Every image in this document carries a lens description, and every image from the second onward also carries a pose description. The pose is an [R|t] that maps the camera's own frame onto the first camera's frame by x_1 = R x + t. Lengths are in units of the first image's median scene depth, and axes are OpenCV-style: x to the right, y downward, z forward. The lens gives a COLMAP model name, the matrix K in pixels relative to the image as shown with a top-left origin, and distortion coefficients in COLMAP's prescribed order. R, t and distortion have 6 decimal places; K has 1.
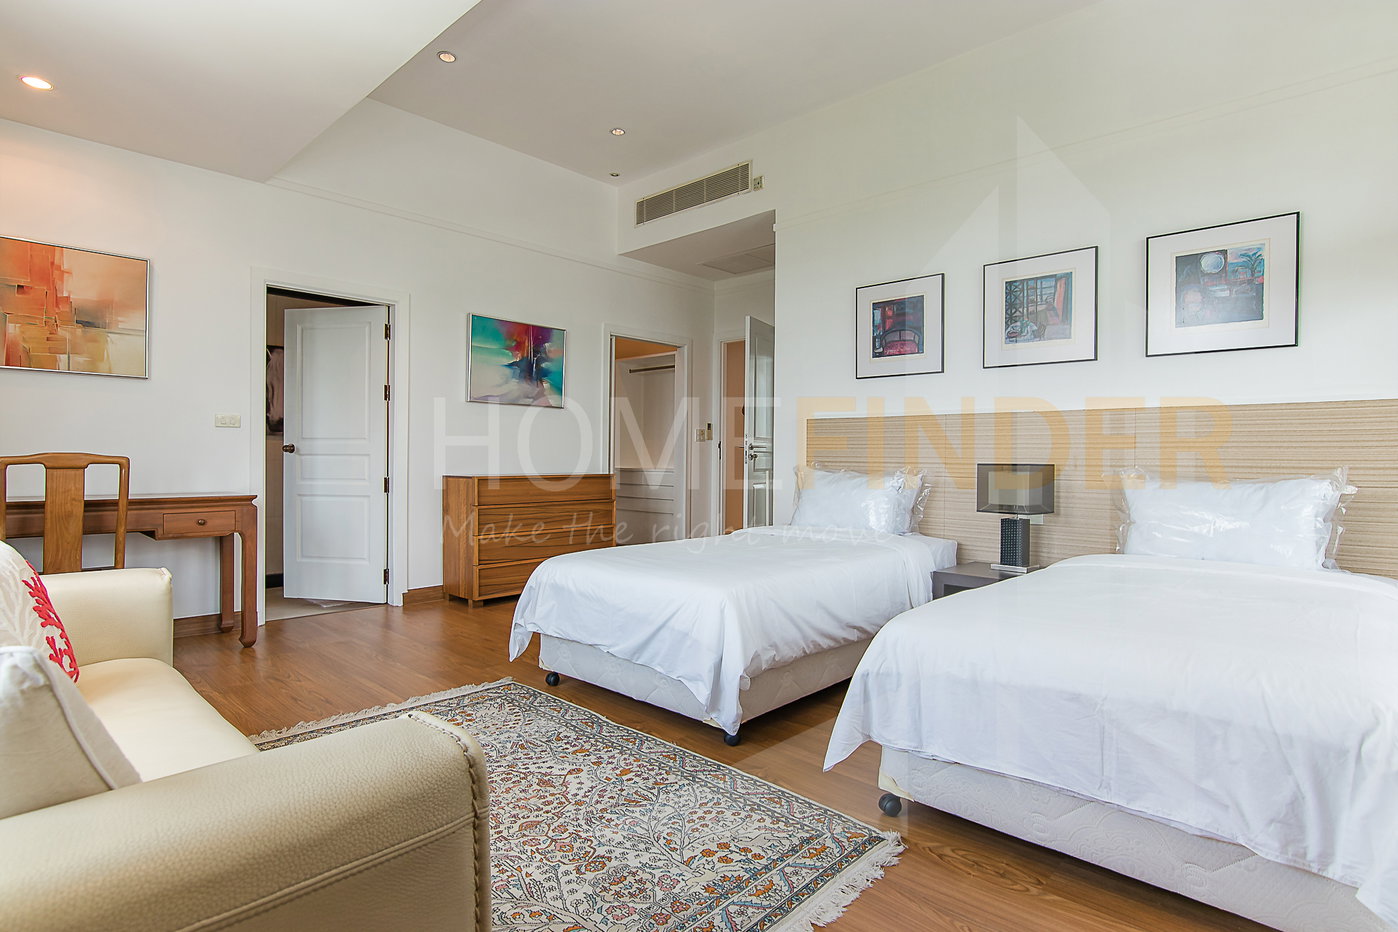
lens RADIAL K [[716.2, 0, 689.6], [0, 716.2, 461.8], [0, 0, 1]] dist [-0.032447, 0.010120]
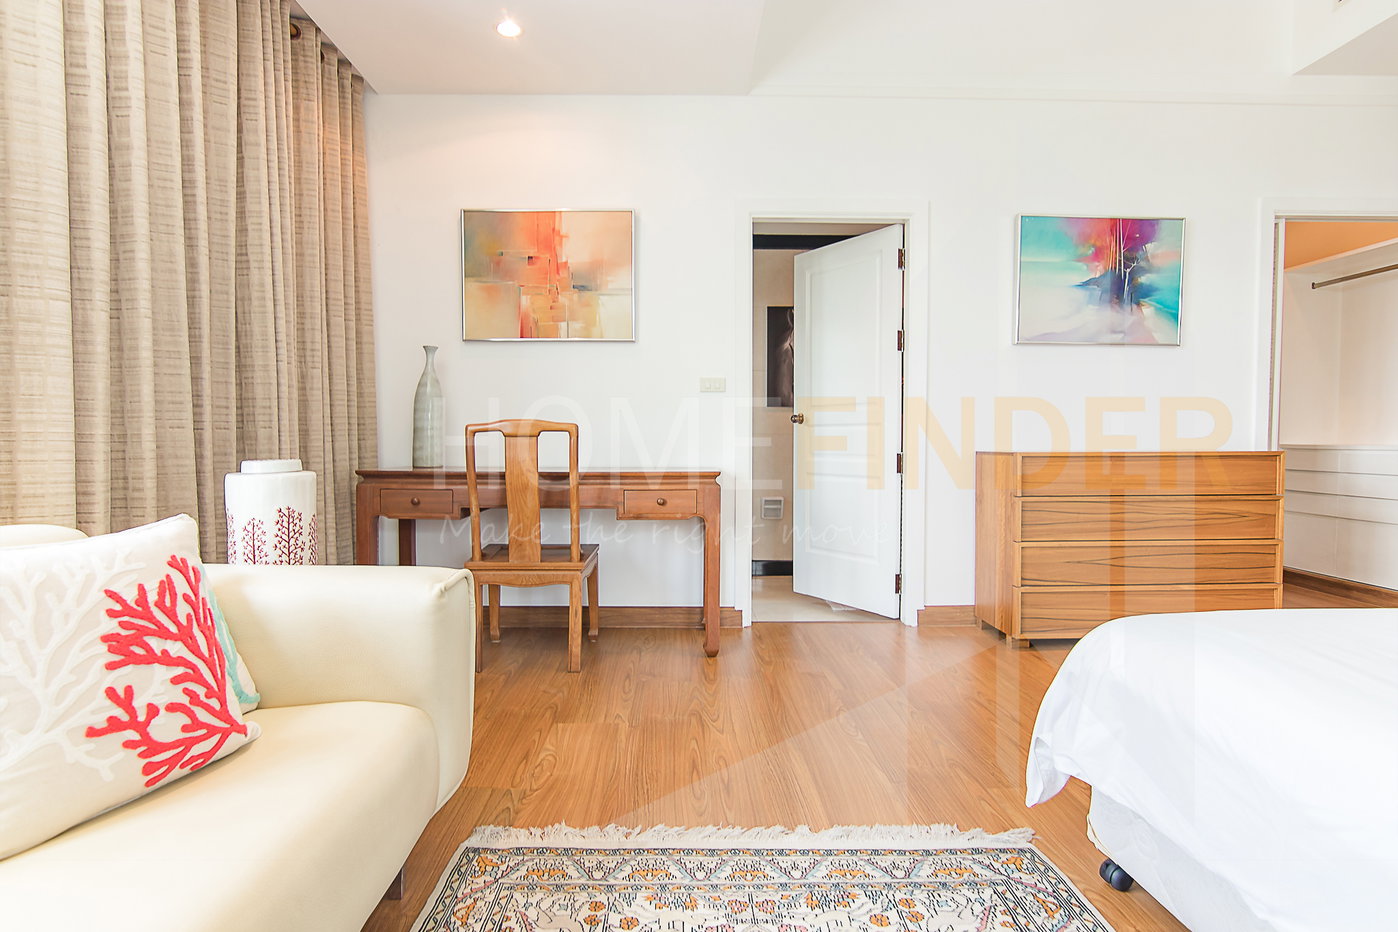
lens RADIAL K [[716.2, 0, 695.3], [0, 716.2, 464.7], [0, 0, 1]] dist [-0.032447, 0.010120]
pose [[0.703779, 0.018539, -0.710177, -0.049633], [0.001415, 0.999621, 0.027497, 0.015660], [0.710418, -0.020357, 0.703486, 0.379758]]
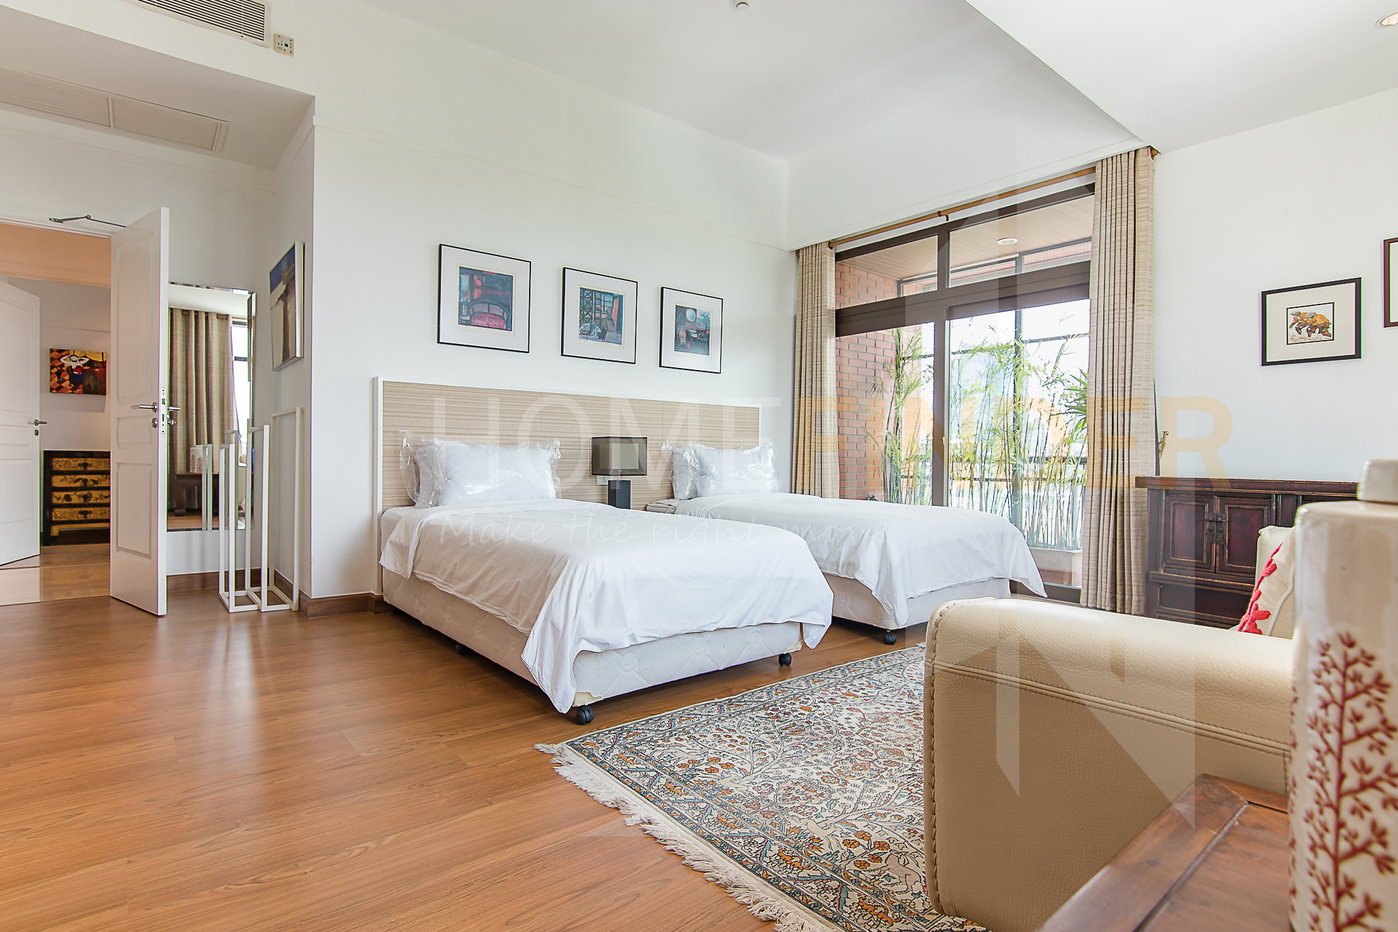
lens RADIAL K [[716.2, 0, 696.6], [0, 716.2, 463.5], [0, 0, 1]] dist [-0.032447, 0.010120]
pose [[0.124504, -0.015490, 0.992098, -0.719791], [-0.003136, 0.999867, 0.016005, 0.025648], [-0.992214, -0.005104, 0.124438, 0.632401]]
